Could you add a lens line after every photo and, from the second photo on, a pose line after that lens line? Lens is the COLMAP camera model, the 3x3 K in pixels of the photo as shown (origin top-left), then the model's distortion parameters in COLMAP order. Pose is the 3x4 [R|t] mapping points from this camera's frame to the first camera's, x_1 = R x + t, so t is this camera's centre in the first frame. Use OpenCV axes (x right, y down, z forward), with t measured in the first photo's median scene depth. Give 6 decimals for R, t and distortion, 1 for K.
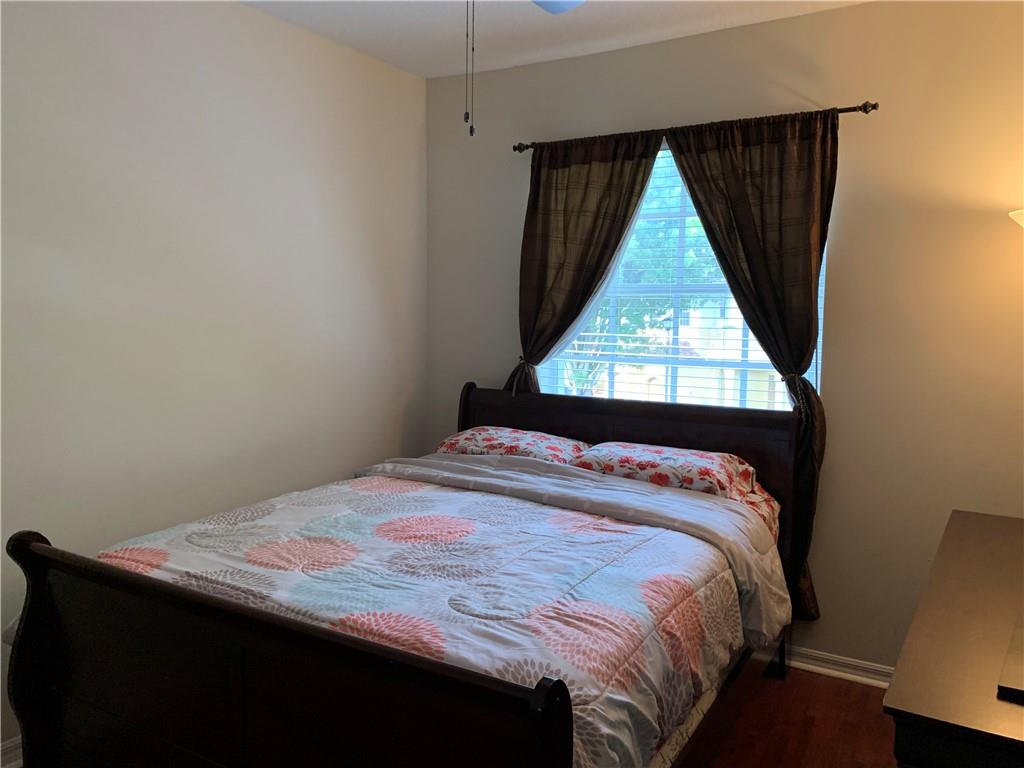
lens RADIAL K [[776.3, 0, 512.1], [0, 776.3, 400.9], [0, 0, 1]] dist [0.048535, -0.000579]
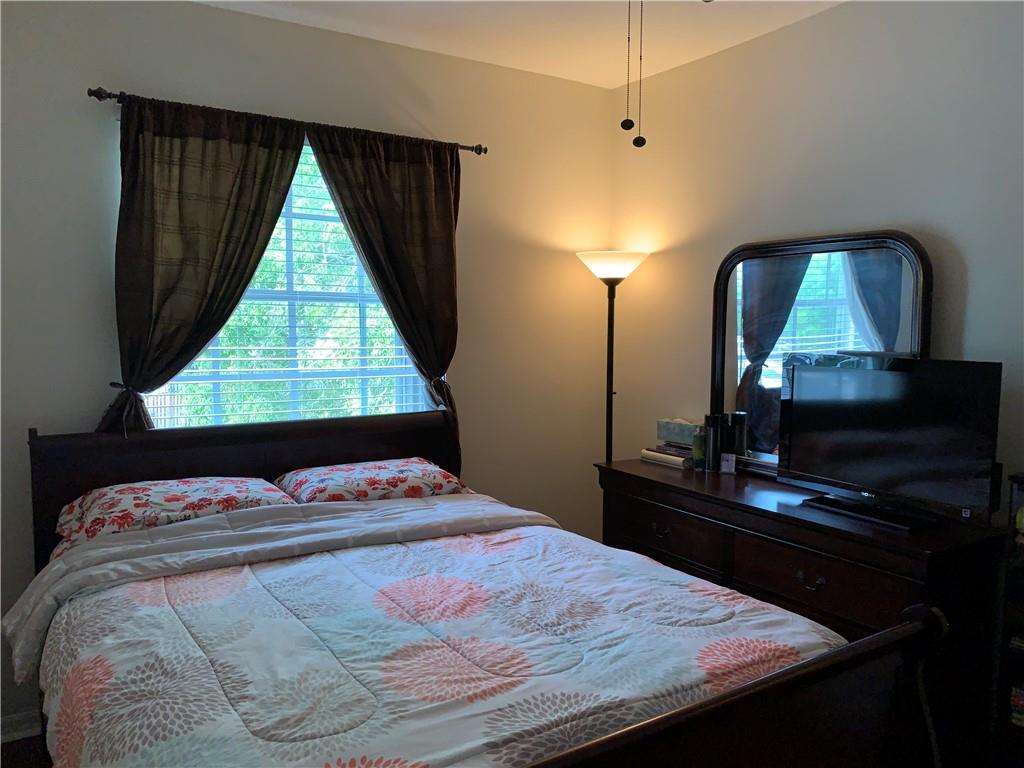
lens RADIAL K [[791.0, 0, 507.2], [0, 791.0, 385.4], [0, 0, 1]] dist [0.031289, -0.040341]
pose [[0.437322, -0.088221, 0.894967, -0.608979], [0.106260, 0.993274, 0.045987, -0.062694], [-0.893005, 0.074988, 0.443755, 0.429102]]
